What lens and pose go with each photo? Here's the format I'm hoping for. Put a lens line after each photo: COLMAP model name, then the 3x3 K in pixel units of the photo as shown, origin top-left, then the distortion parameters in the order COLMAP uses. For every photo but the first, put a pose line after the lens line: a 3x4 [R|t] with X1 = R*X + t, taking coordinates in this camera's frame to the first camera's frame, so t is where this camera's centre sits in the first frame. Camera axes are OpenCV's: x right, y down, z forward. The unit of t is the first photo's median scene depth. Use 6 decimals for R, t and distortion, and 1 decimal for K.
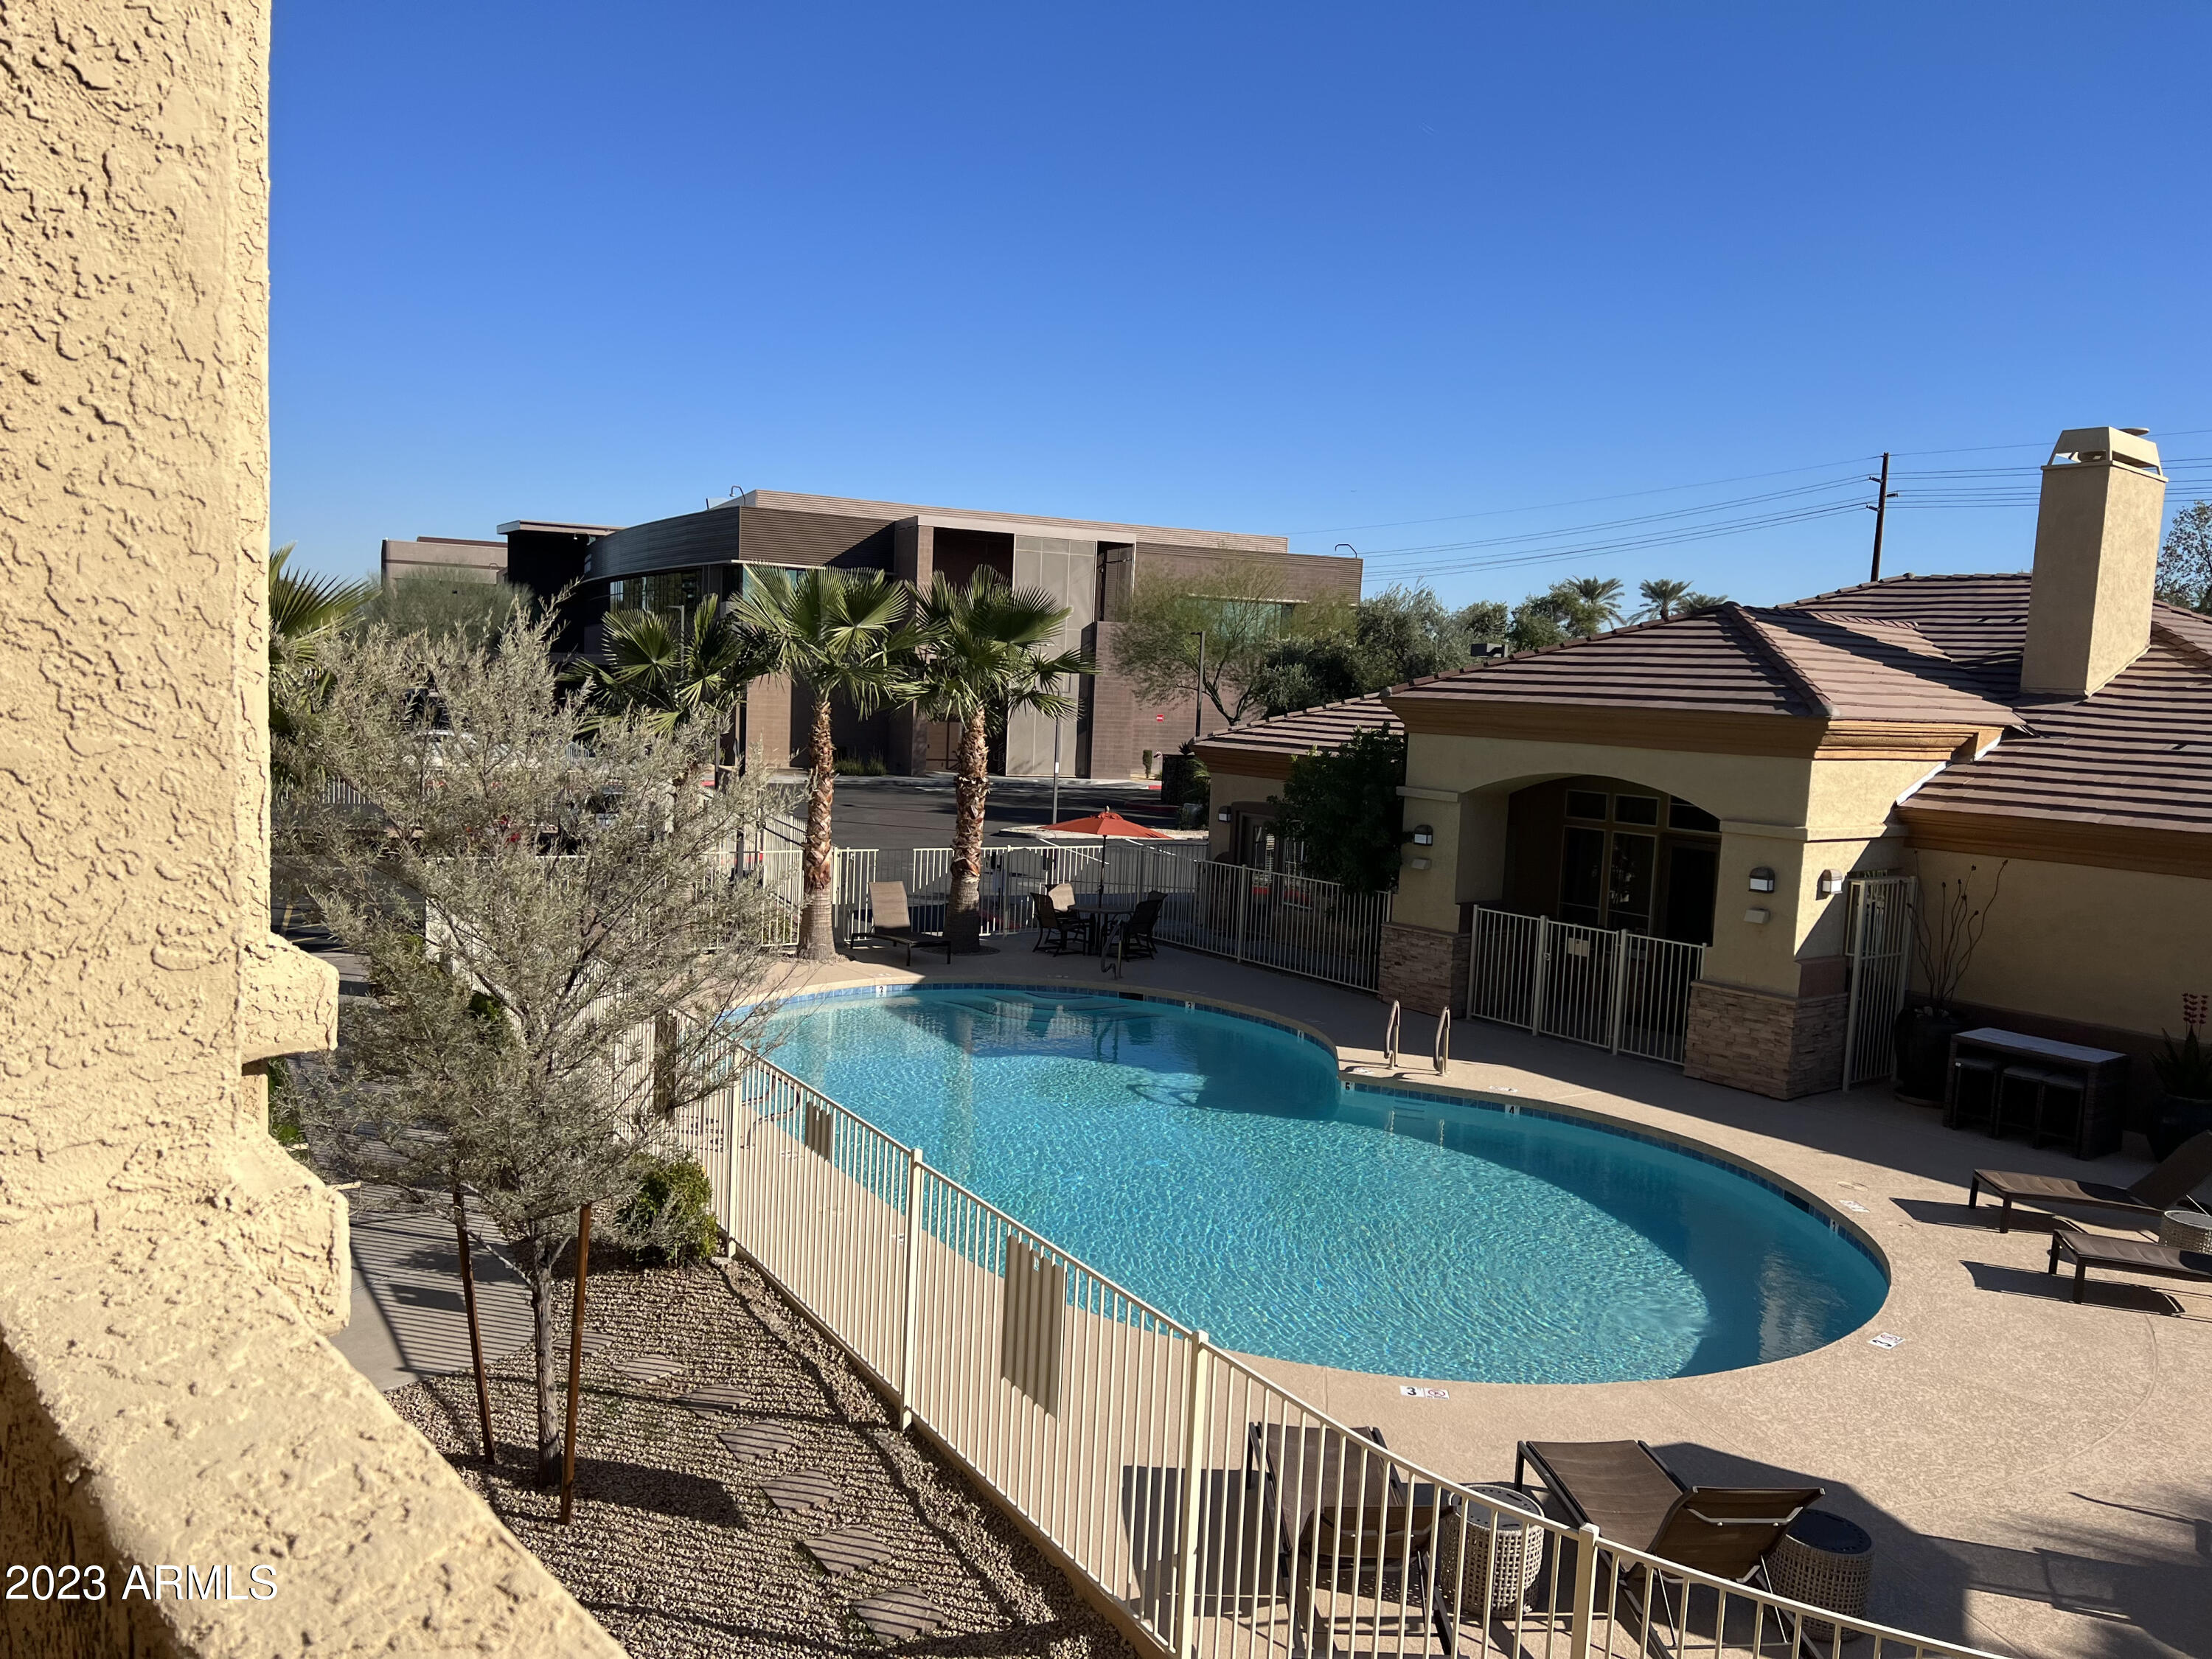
lens RADIAL K [[1635.1, 0, 1105.1], [0, 1635.1, 842.7], [0, 0, 1]] dist [0.066678, -0.066243]
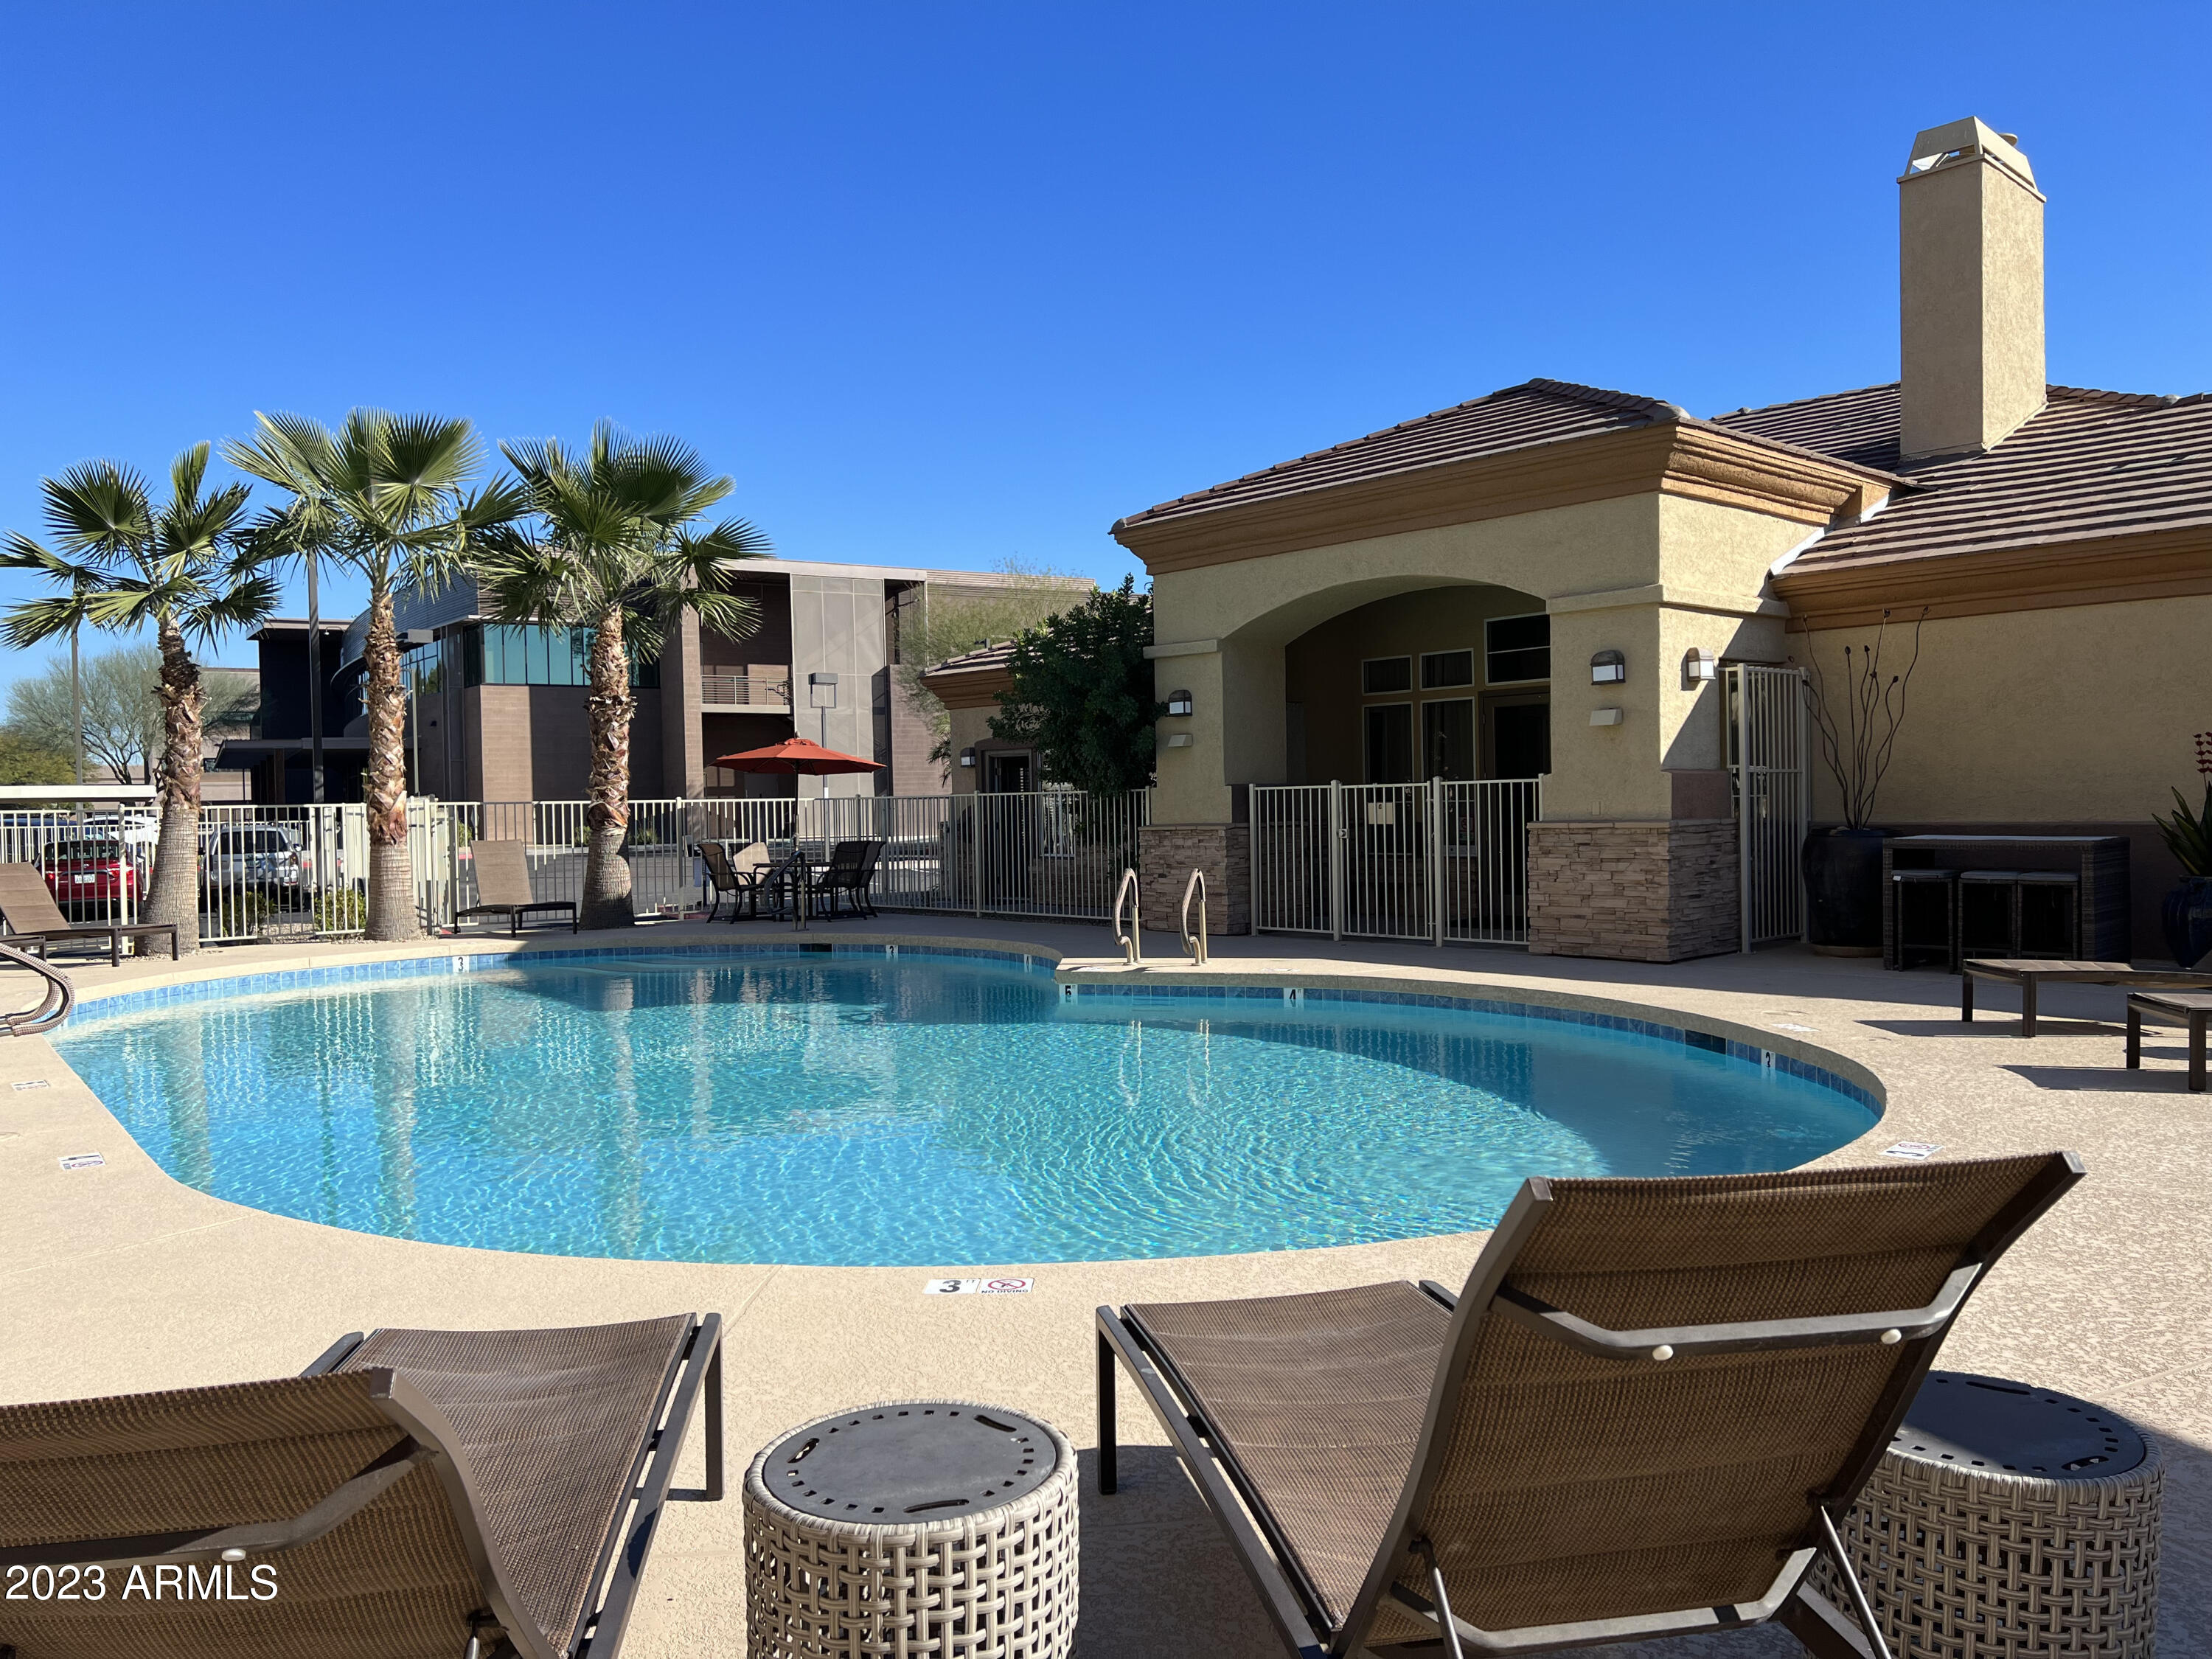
lens RADIAL K [[1652.6, 0, 1091.0], [0, 1652.6, 830.9], [0, 0, 1]] dist [0.087013, -0.126807]
pose [[0.994522, -0.068337, 0.079095, 0.104054], [0.074004, 0.994721, -0.071094, 0.127346], [-0.073819, 0.076558, 0.994329, 0.280947]]
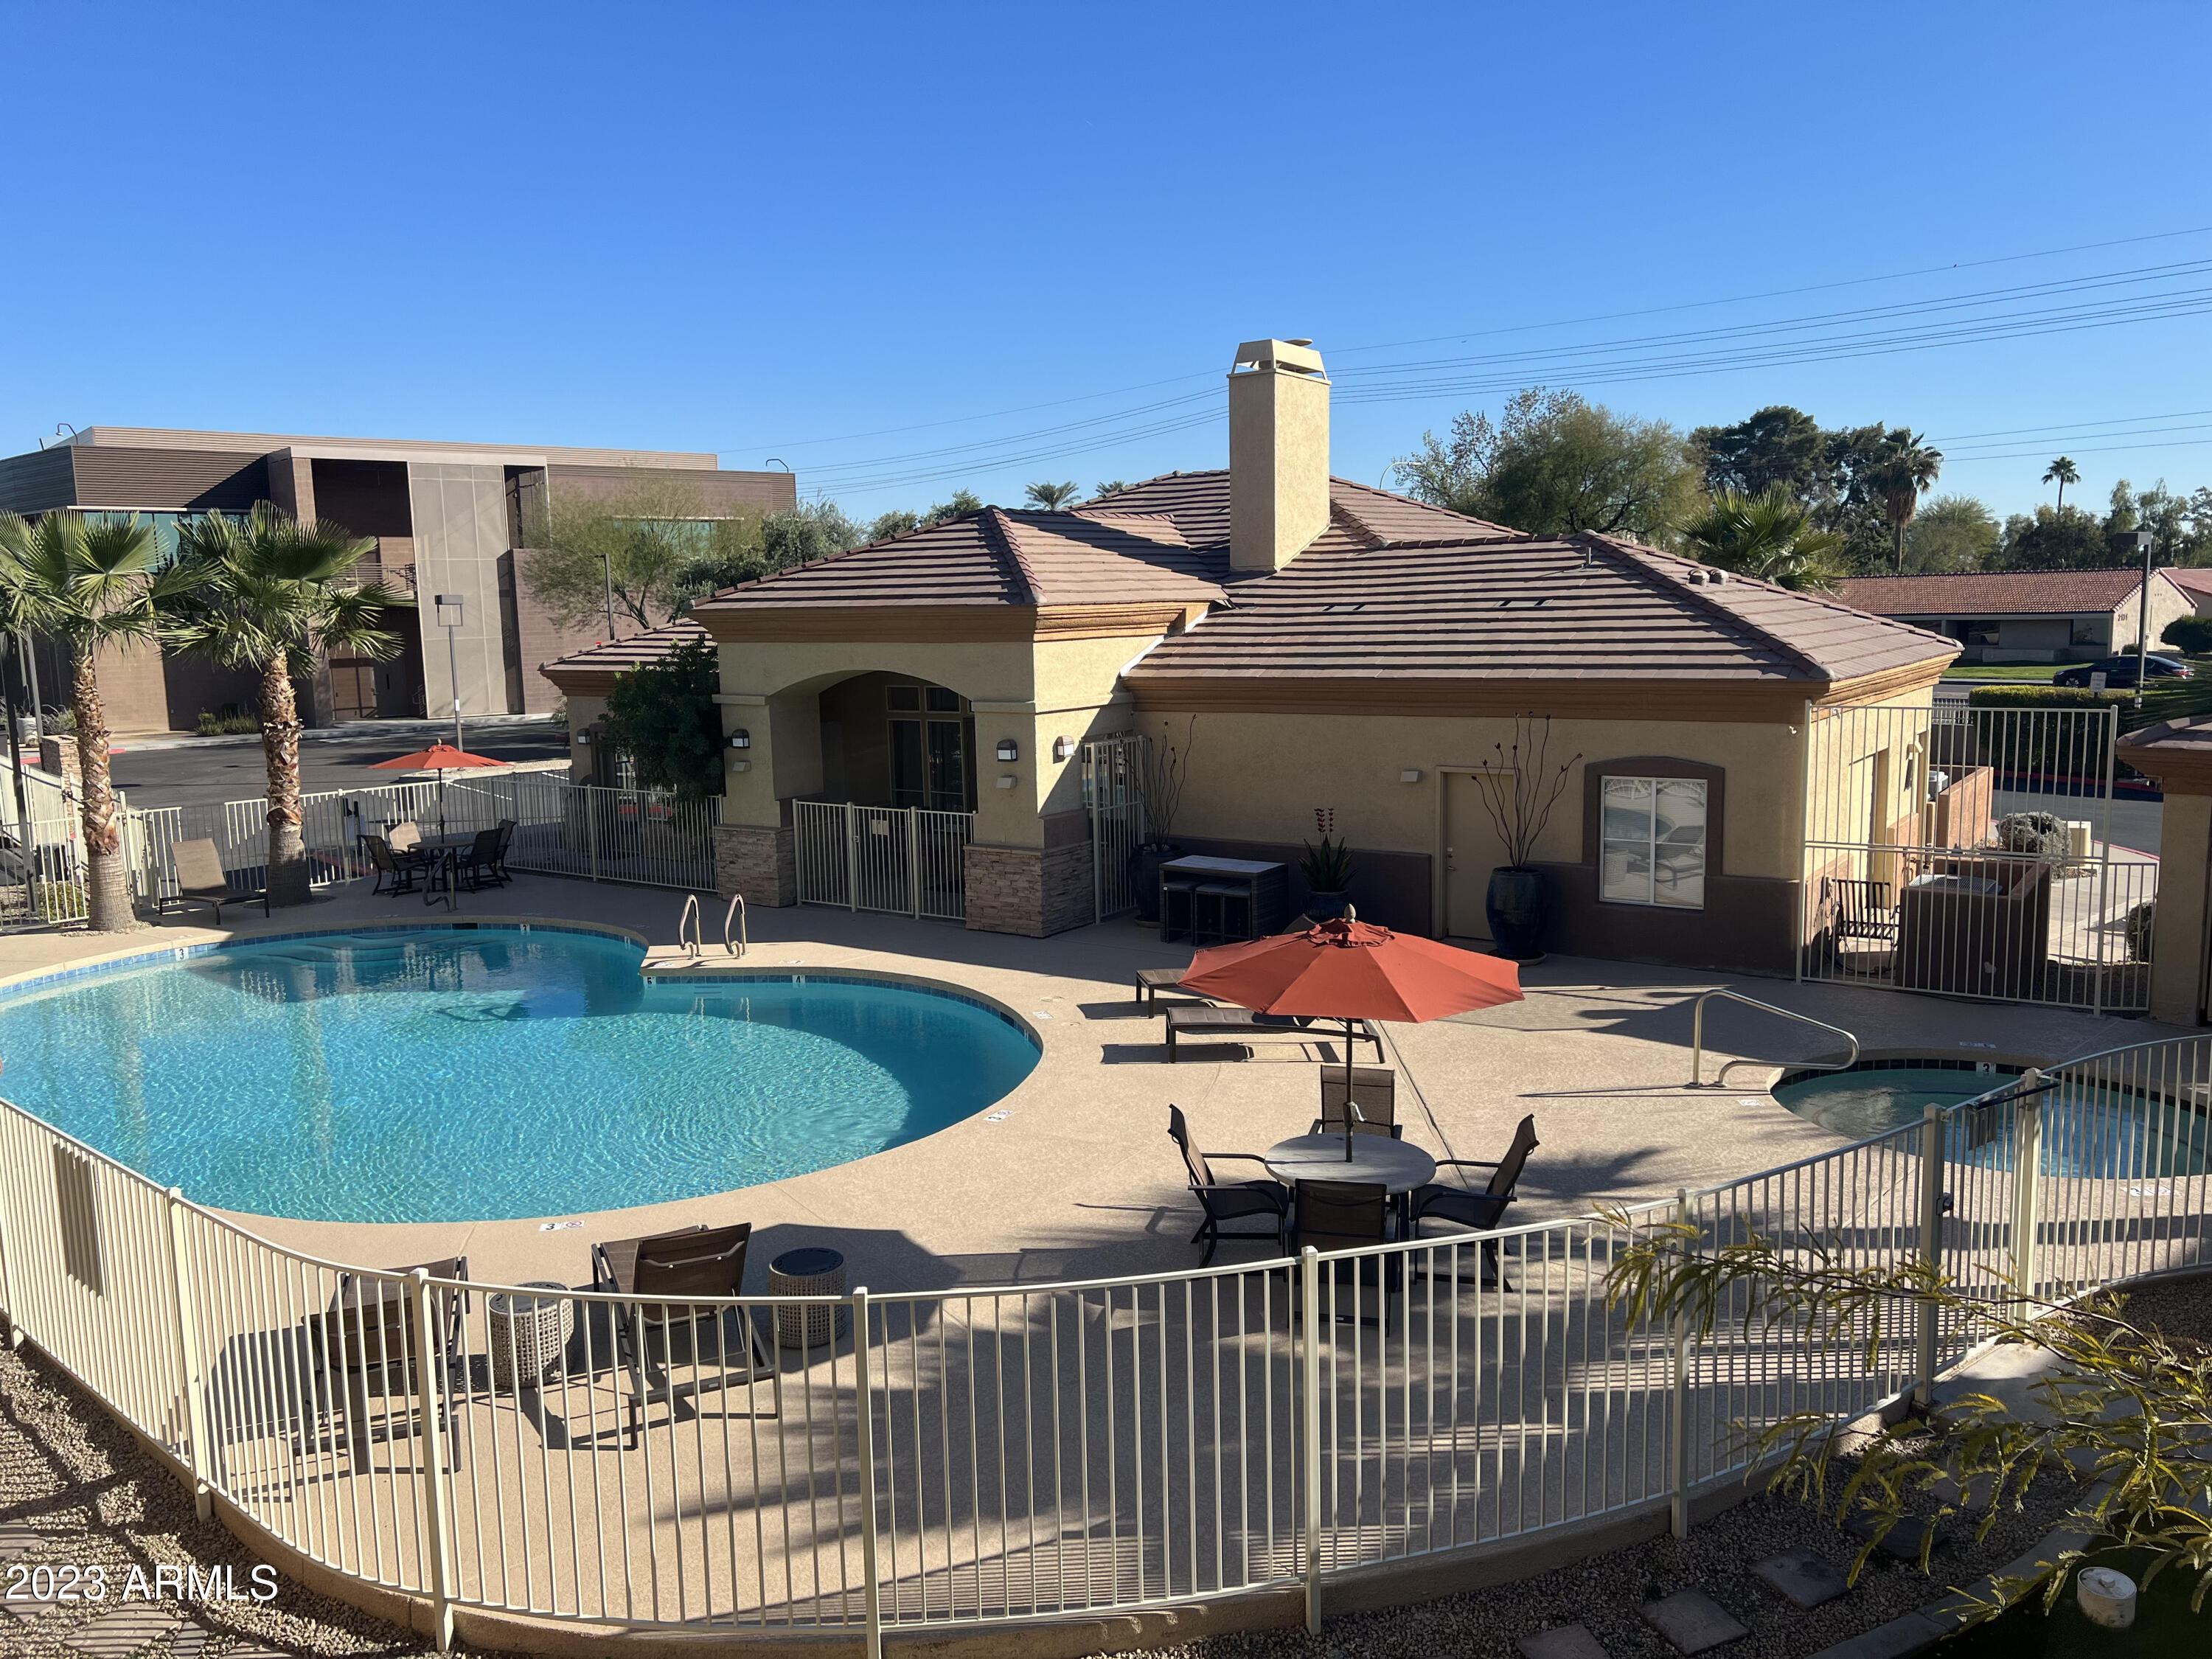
lens RADIAL K [[1612.1, 0, 1089.0], [0, 1612.1, 824.5], [0, 0, 1]] dist [0.118709, -0.156866]
pose [[0.955108, -0.108400, 0.275712, 0.134904], [0.096542, 0.993737, 0.056266, 0.015627], [-0.280085, -0.027122, 0.959592, -0.089689]]
